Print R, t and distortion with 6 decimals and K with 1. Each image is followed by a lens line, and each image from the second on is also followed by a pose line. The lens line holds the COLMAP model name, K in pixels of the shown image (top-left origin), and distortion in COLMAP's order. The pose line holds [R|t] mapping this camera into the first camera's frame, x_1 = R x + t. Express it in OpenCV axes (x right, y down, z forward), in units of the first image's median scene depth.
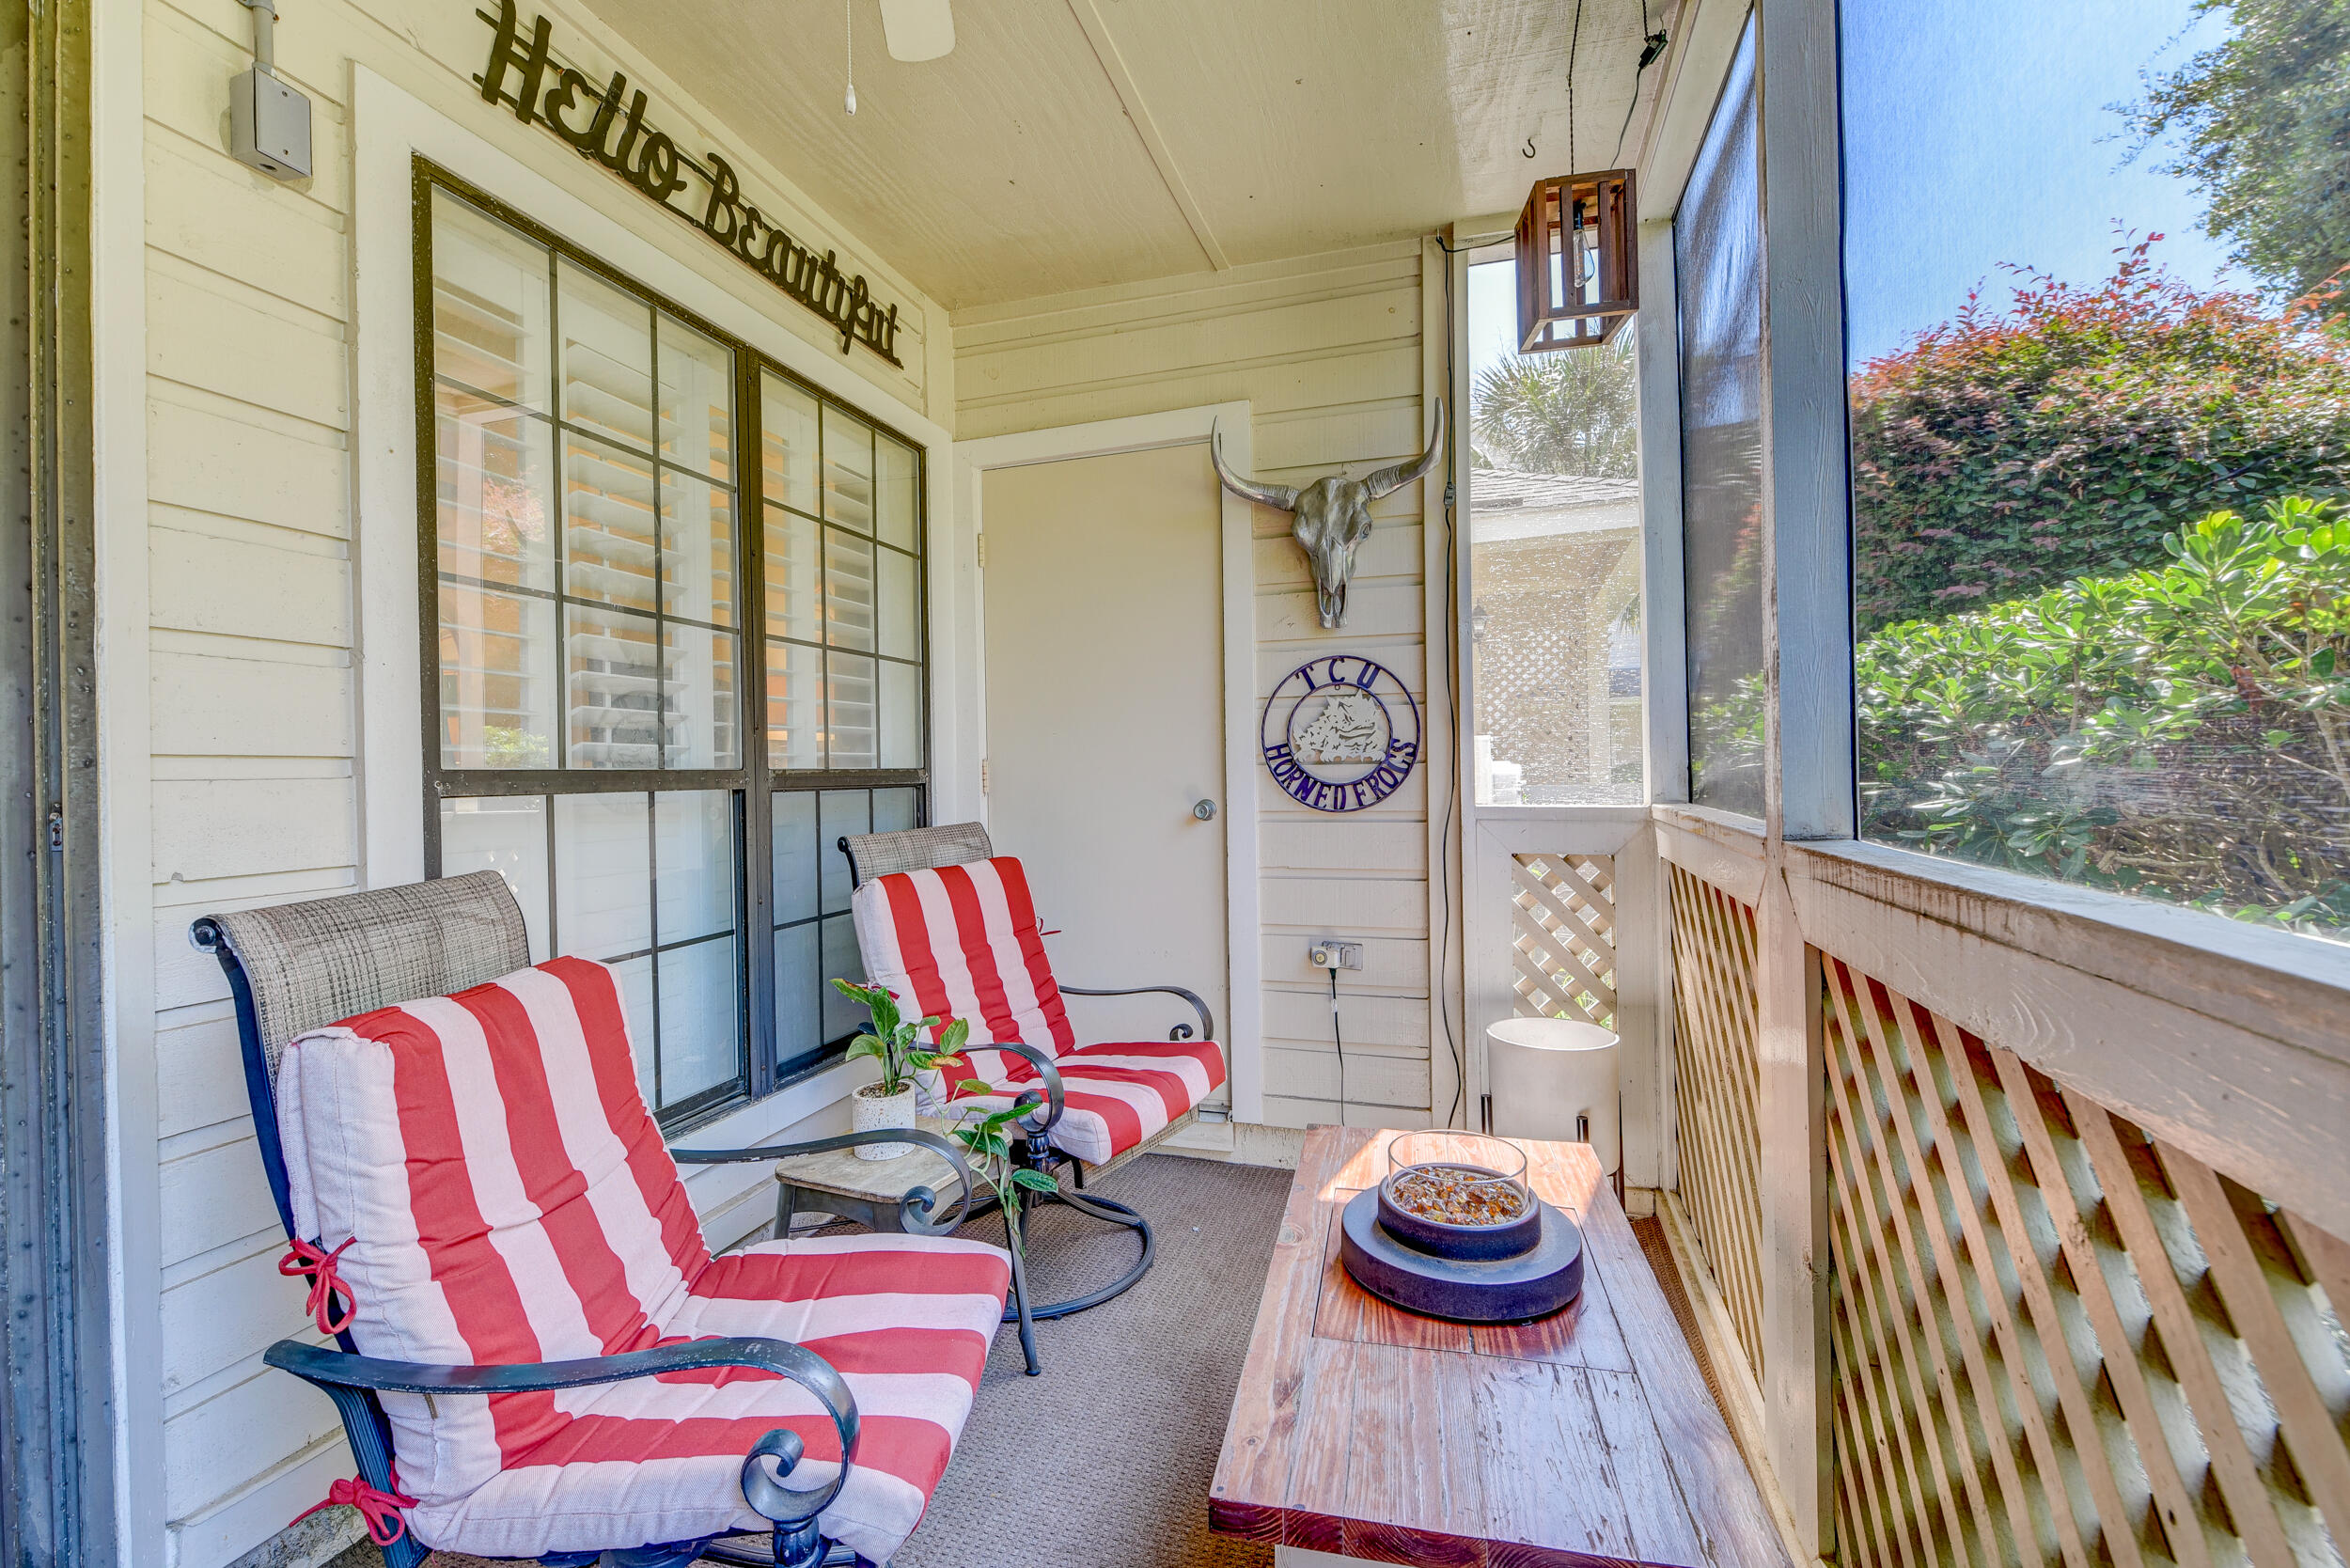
lens RADIAL K [[1004.8, 0, 1174.3], [0, 1004.8, 769.5], [0, 0, 1]] dist [0.000576, -0.000670]
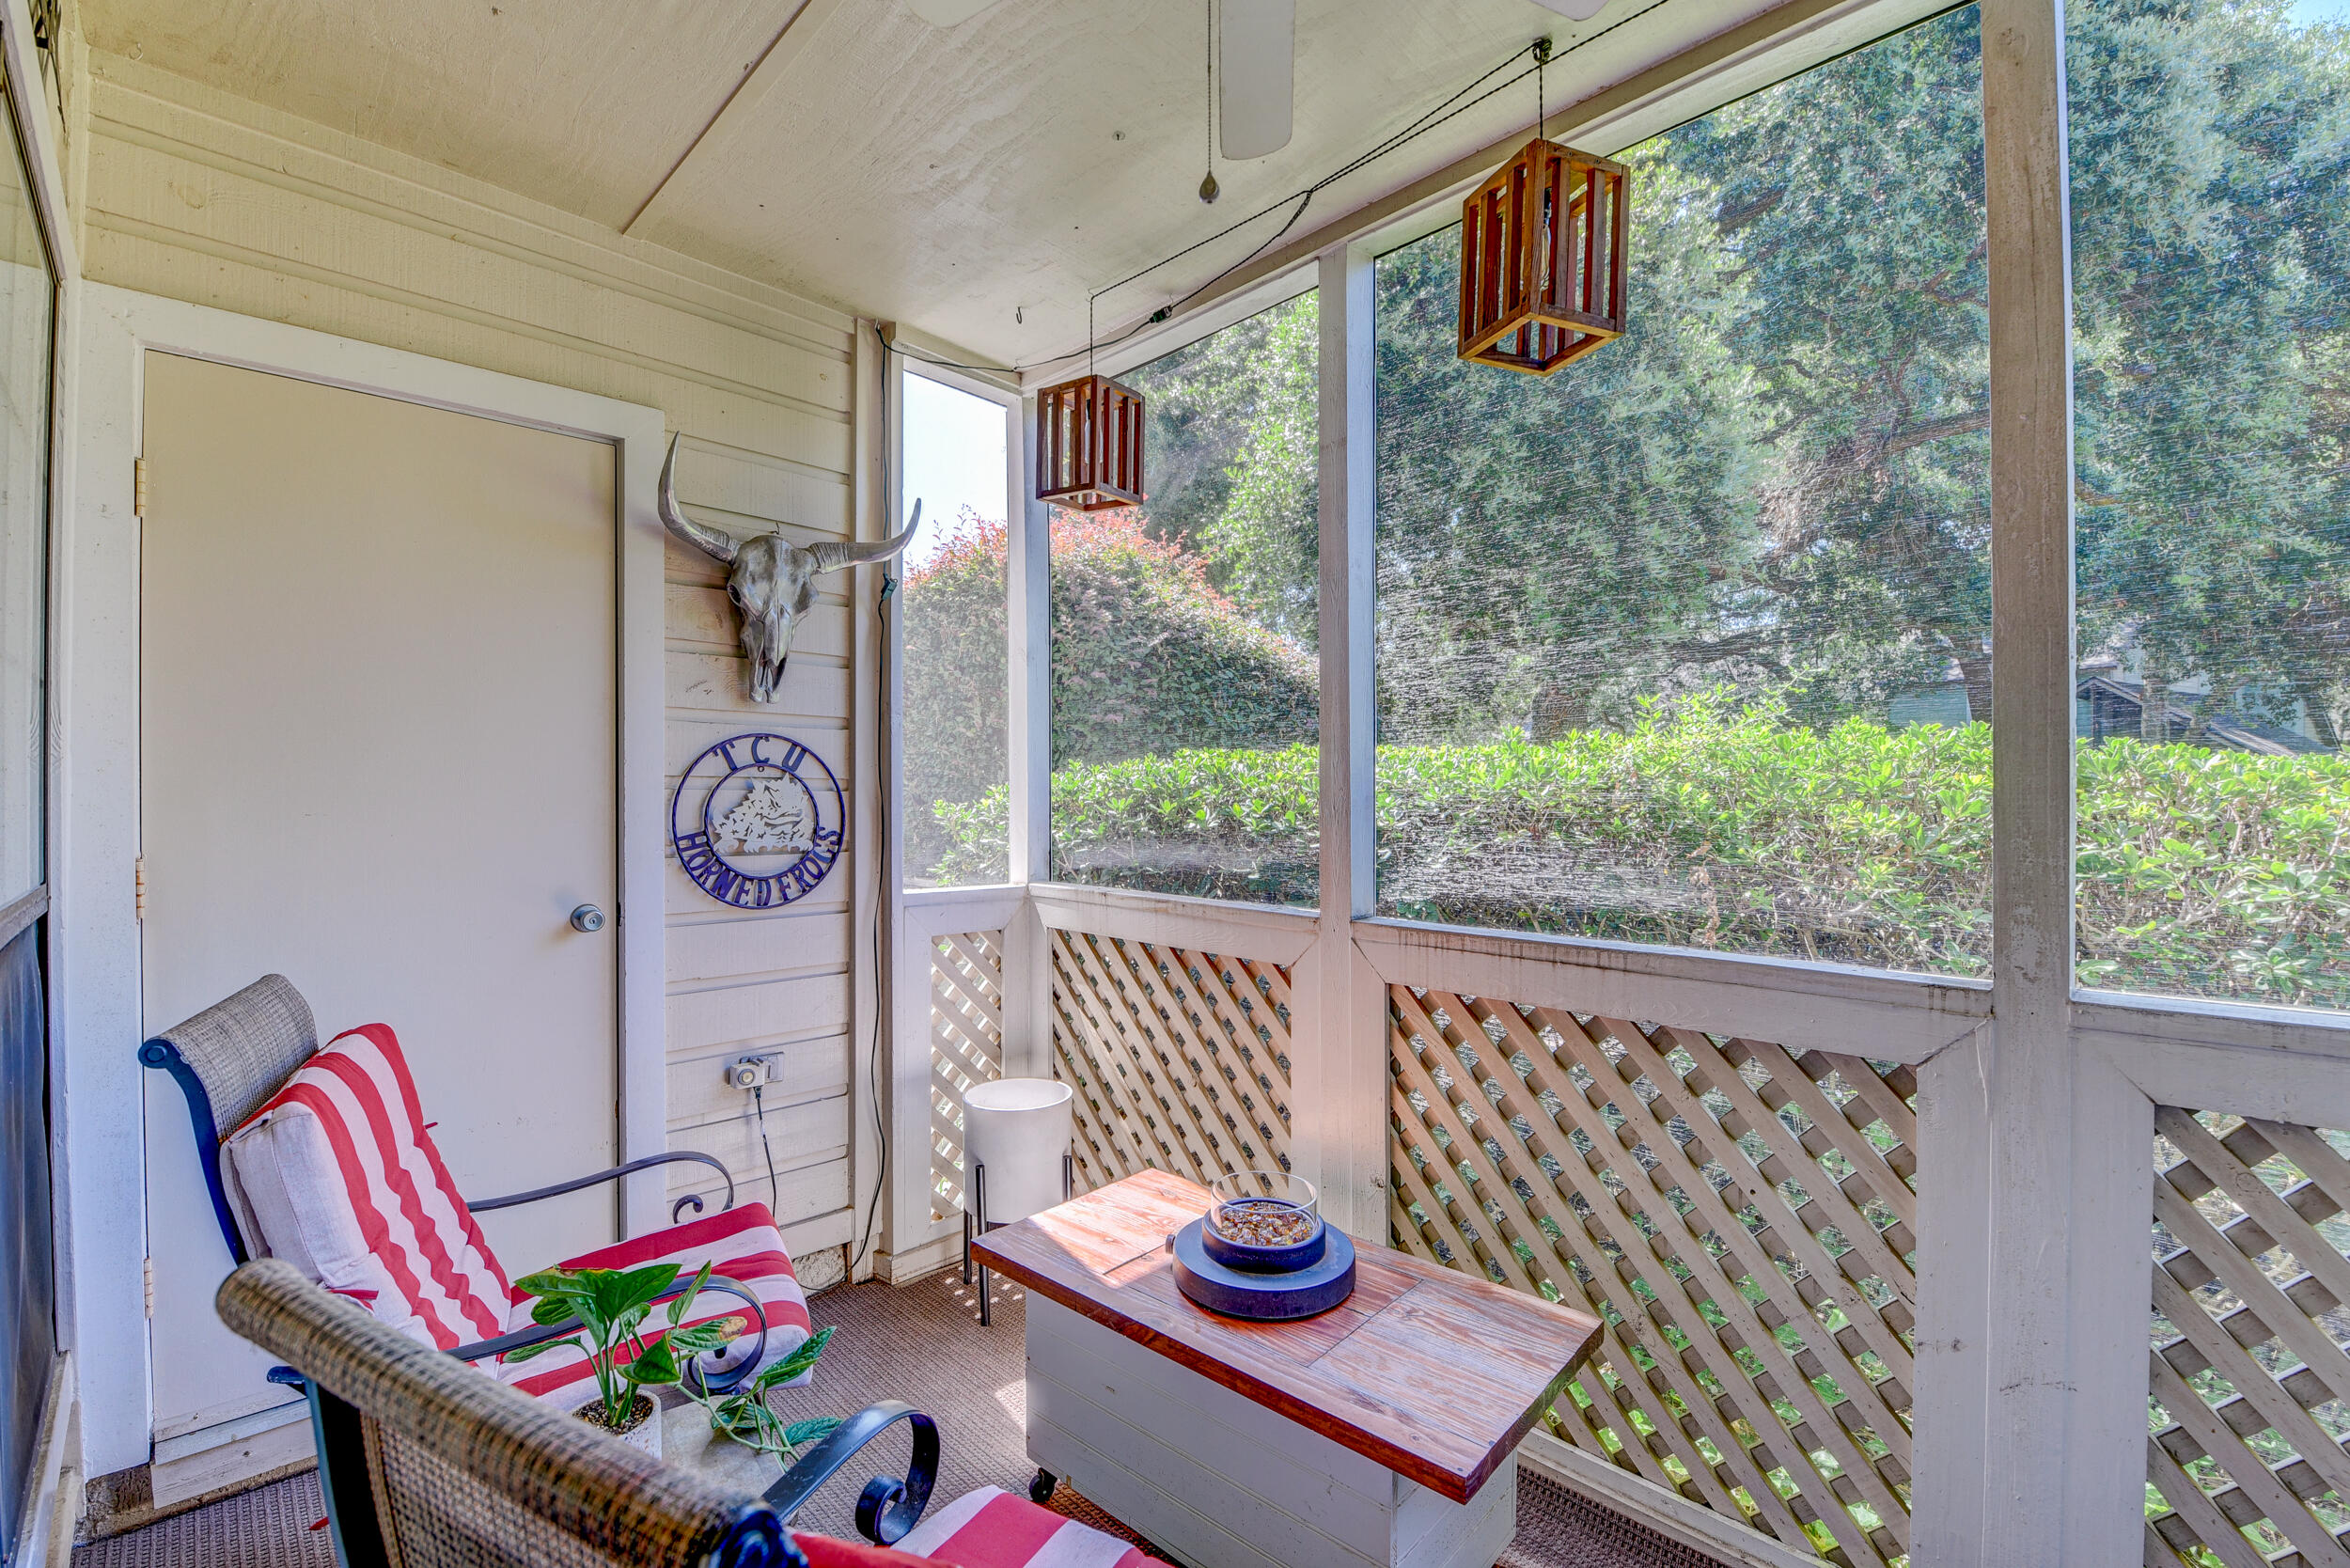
lens RADIAL K [[1004.8, 0, 1174.1], [0, 1004.8, 797.1], [0, 0, 1]] dist [0.000576, -0.000670]
pose [[0.479046, 0.018411, 0.877597, -0.449359], [-0.002763, 0.999807, -0.019466, -0.040480], [-0.877786, 0.006900, 0.479004, 0.250932]]
